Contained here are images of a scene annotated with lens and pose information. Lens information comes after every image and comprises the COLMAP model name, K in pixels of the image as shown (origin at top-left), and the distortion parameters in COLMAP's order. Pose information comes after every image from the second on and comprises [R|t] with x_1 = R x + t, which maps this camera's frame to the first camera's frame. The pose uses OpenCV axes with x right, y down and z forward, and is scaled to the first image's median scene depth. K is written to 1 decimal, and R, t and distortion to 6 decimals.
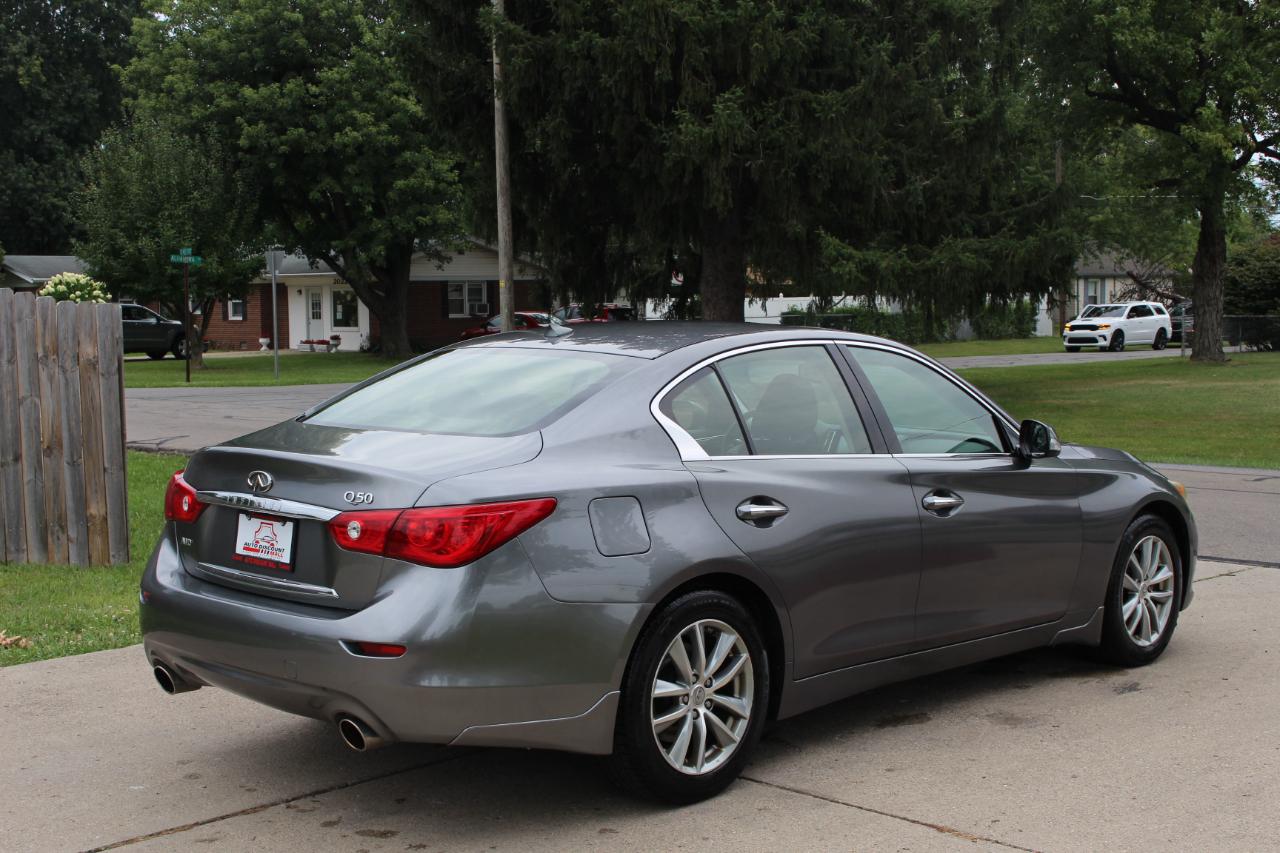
lens RADIAL K [[1666.7, 0, 645.3], [0, 1666.7, 426.5], [0, 0, 1]] dist [-0.051165, 0.000000]
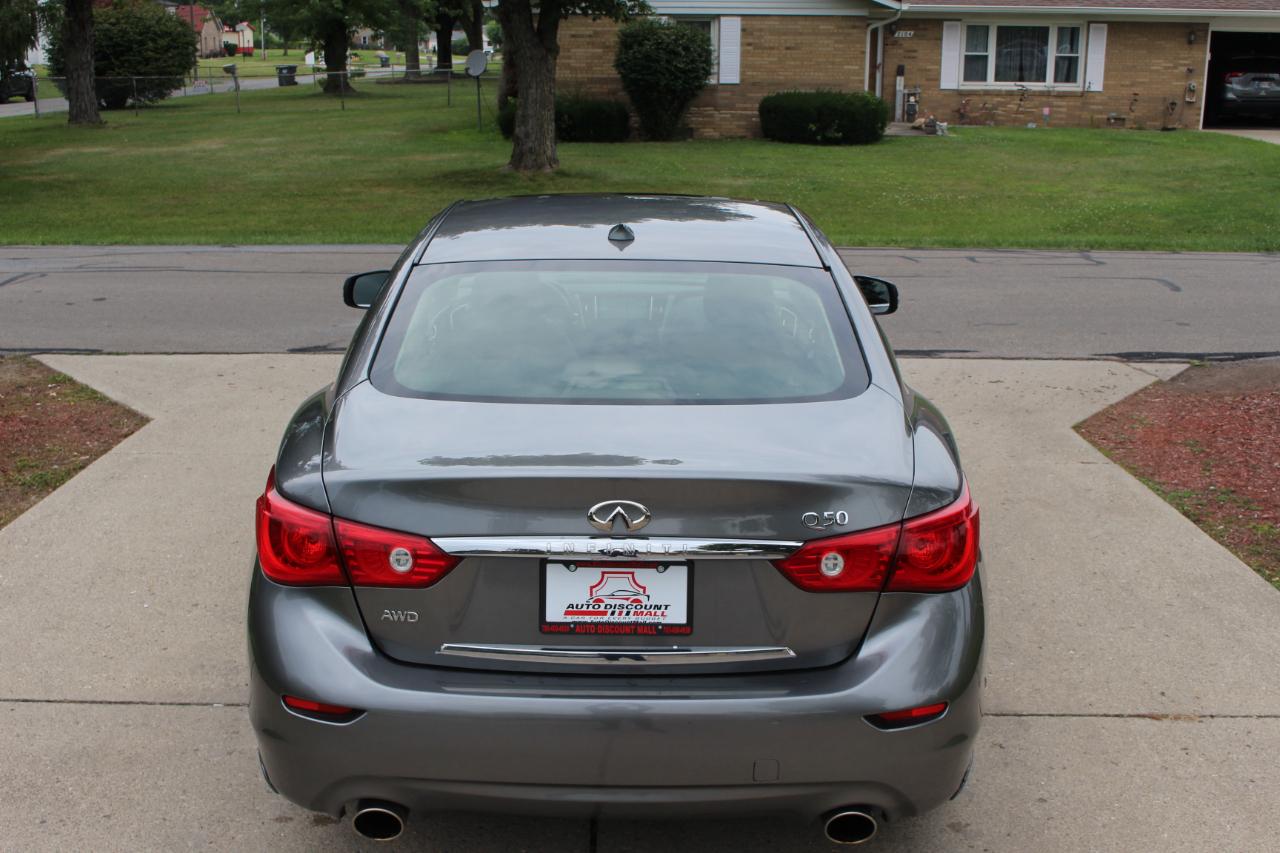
lens RADIAL K [[1510.2, 0, 644.2], [0, 1510.2, 424.3], [0, 0, 1]] dist [-0.065203, 0.000000]
pose [[0.722483, -0.154456, 0.673915, -0.070464], [0.038367, 0.982182, 0.183976, -0.012945], [-0.690323, -0.107064, 0.715535, 0.061923]]
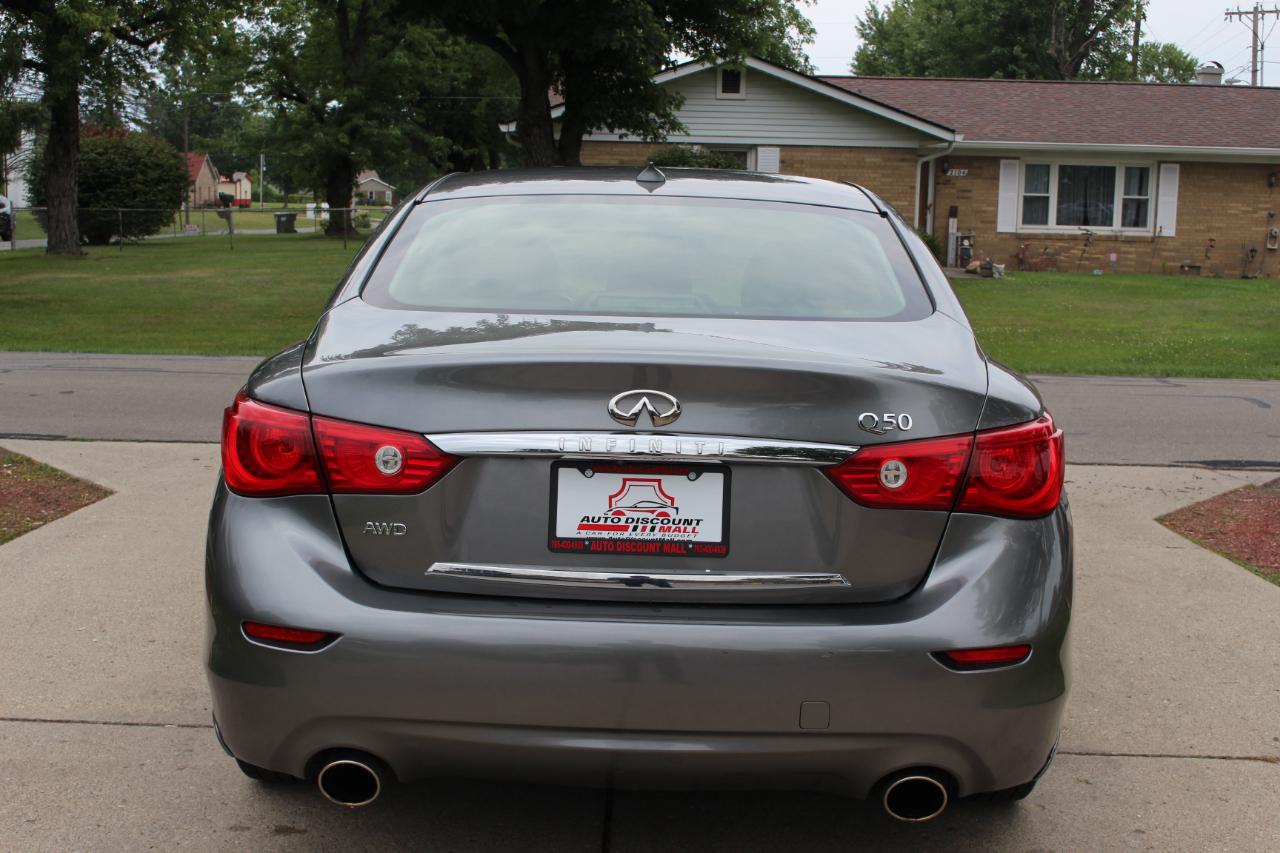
lens RADIAL K [[1666.7, 0, 645.2], [0, 1666.7, 421.4], [0, 0, 1]] dist [-0.051165, 0.000000]
pose [[0.733742, -0.062834, 0.676517, -0.069621], [0.022990, 0.997440, 0.067707, -0.000209], [-0.679039, -0.034126, 0.733308, 0.063721]]
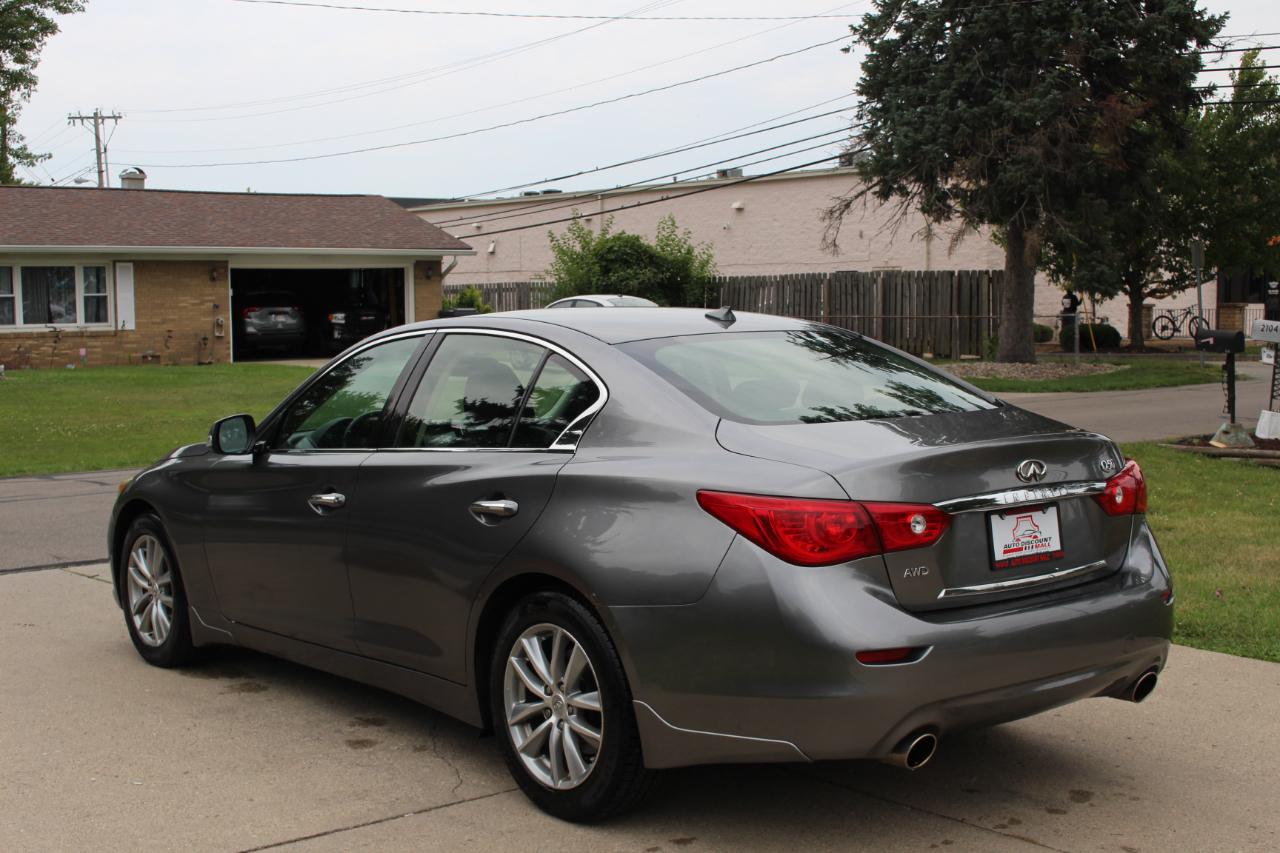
lens RADIAL K [[1585.7, 0, 632.3], [0, 1585.7, 420.4], [0, 0, 1]] dist [-0.059547, 0.000000]
pose [[0.134404, -0.067432, 0.988630, -0.124155], [0.086141, 0.994700, 0.056136, -0.006886], [-0.987175, 0.077617, 0.139500, 0.121614]]
